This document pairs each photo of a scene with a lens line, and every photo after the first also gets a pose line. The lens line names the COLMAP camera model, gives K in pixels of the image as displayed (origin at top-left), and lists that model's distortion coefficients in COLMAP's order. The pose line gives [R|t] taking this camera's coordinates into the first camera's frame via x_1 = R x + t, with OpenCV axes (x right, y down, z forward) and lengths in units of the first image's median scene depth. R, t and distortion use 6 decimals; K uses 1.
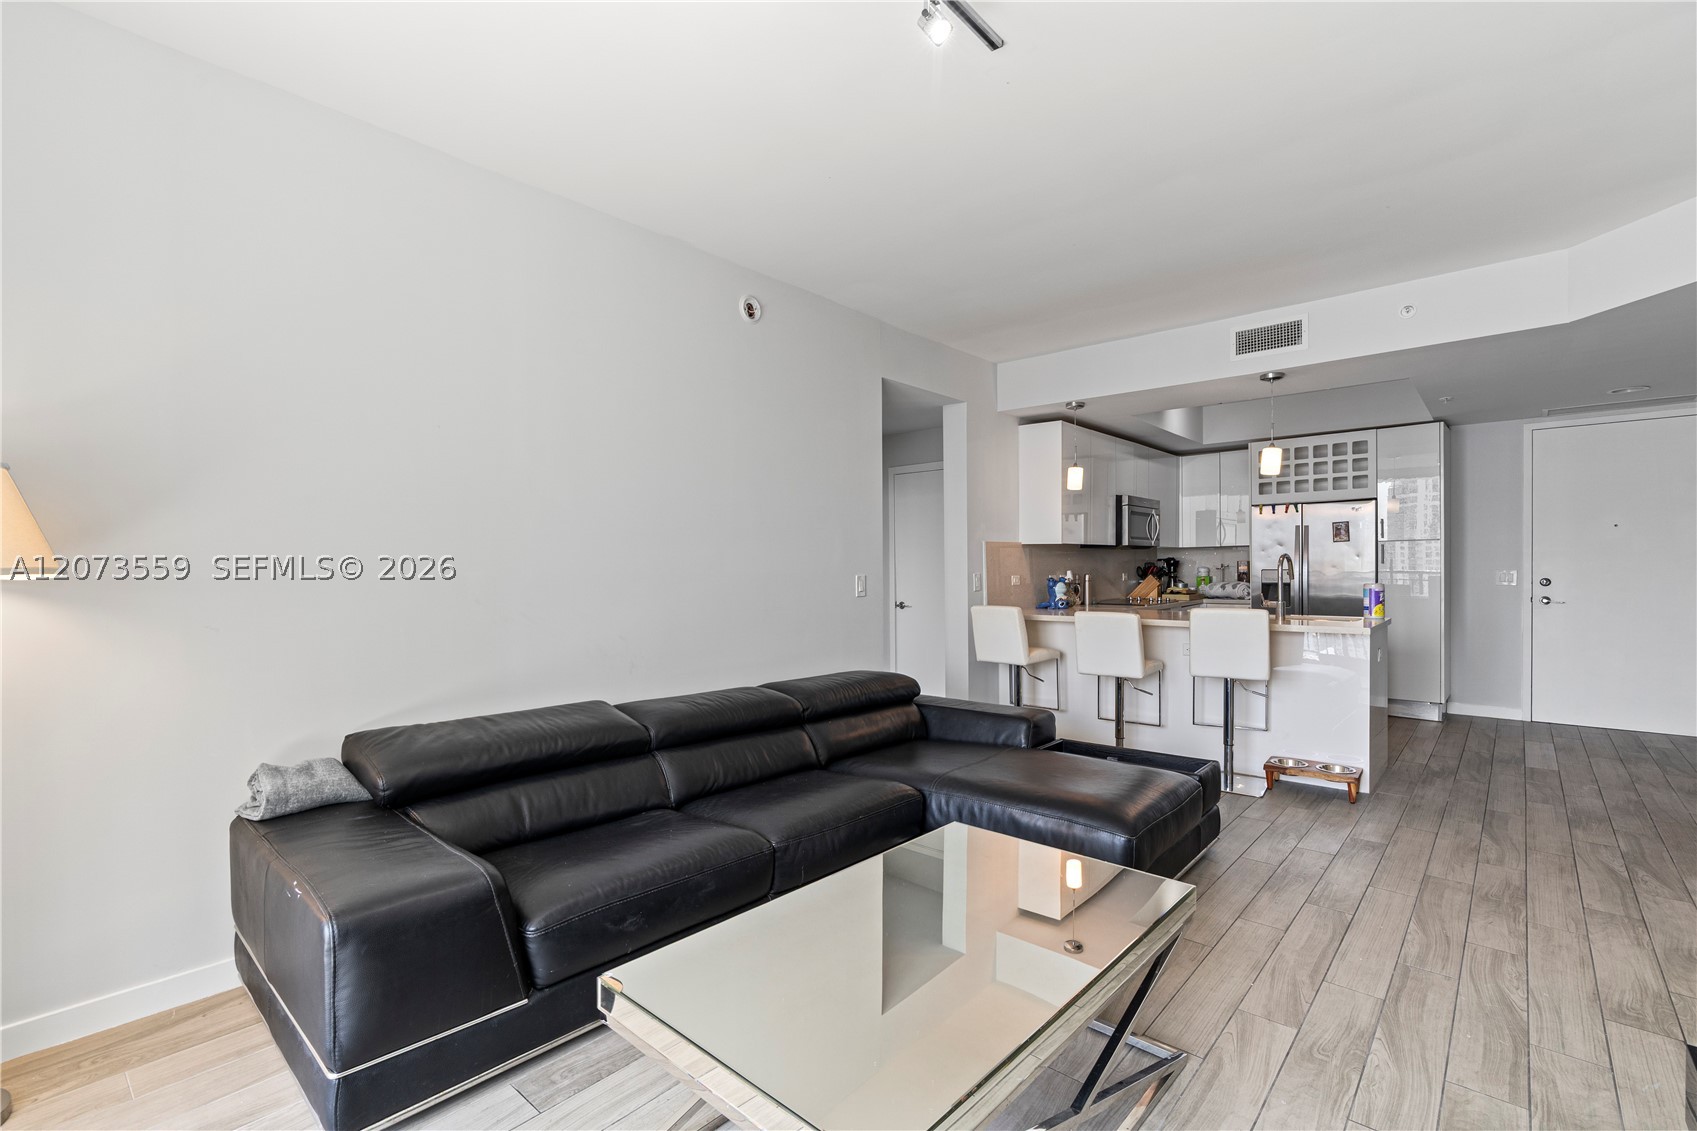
lens RADIAL K [[765.6, 0, 832.7], [0, 765.6, 576.1], [0, 0, 1]] dist [-0.004083, 0.002545]
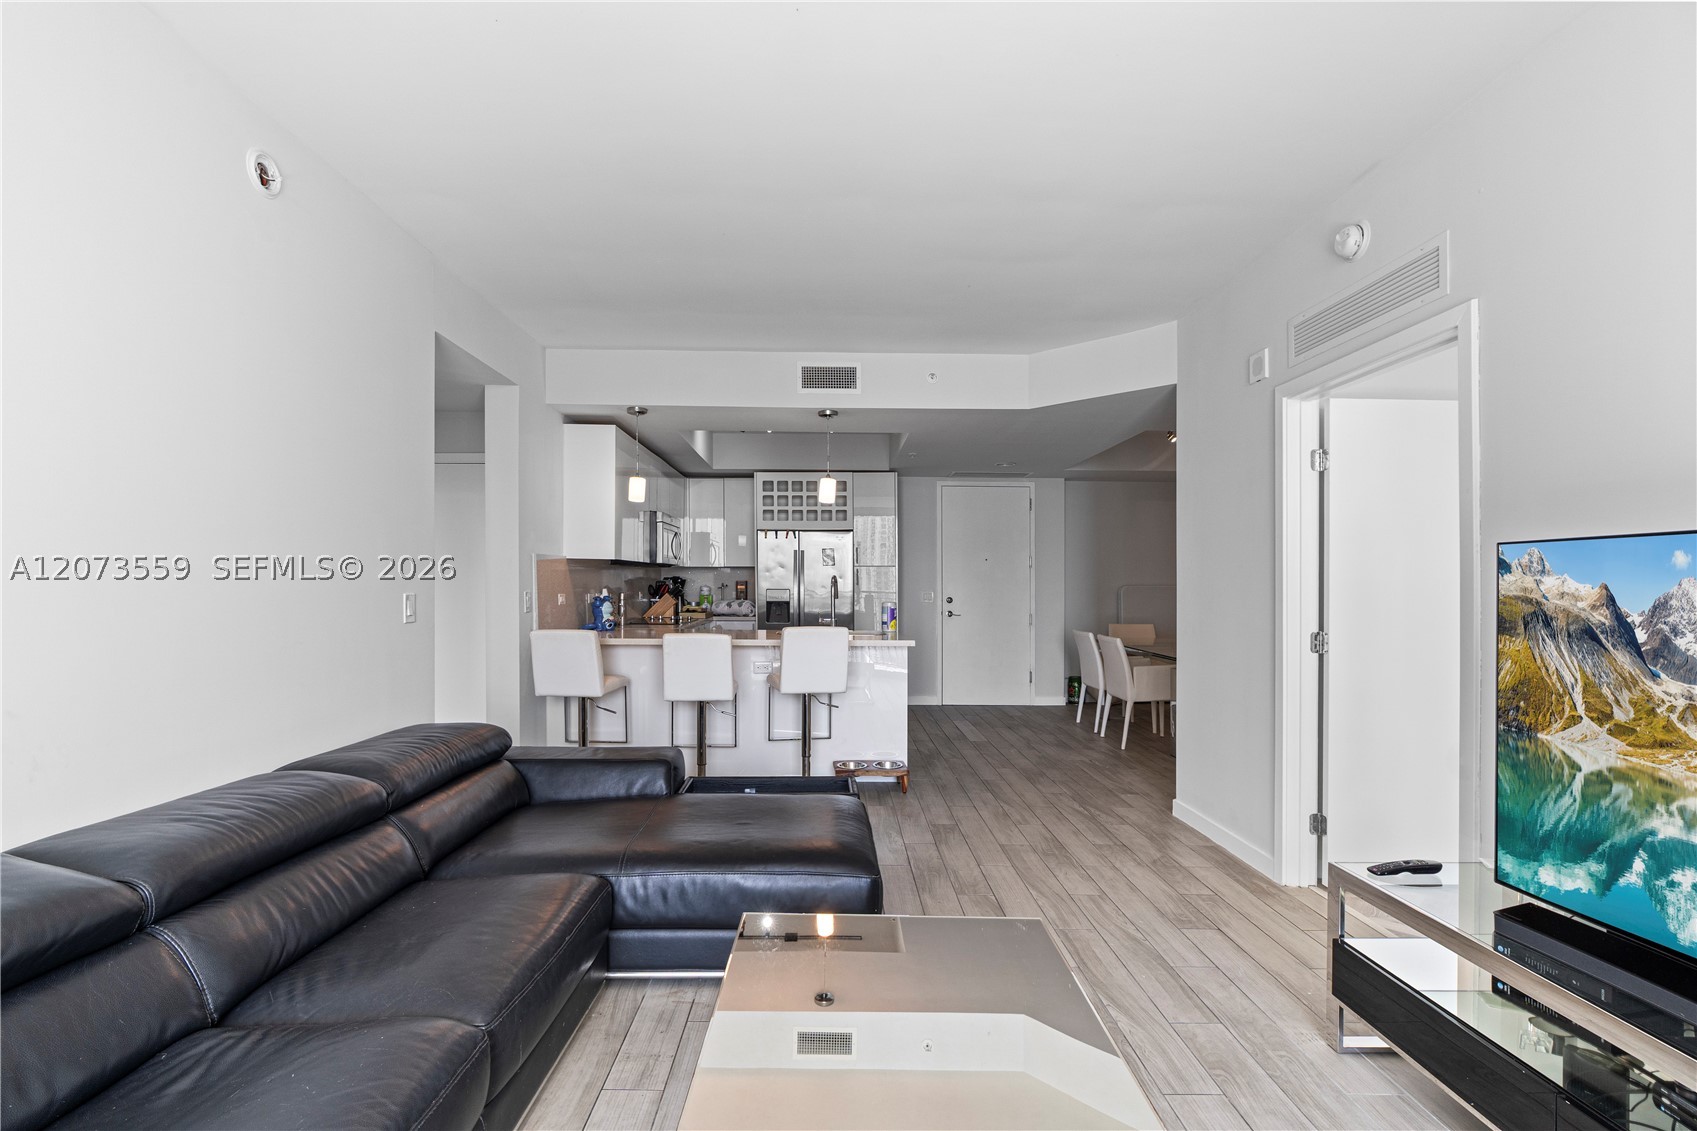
lens RADIAL K [[765.6, 0, 830.6], [0, 765.6, 588.8], [0, 0, 1]] dist [-0.004083, 0.002545]
pose [[0.740237, 0.007775, 0.672301, -0.158362], [-0.004312, 0.999967, -0.006817, -0.002649], [-0.672332, 0.002147, 0.740246, 0.188240]]
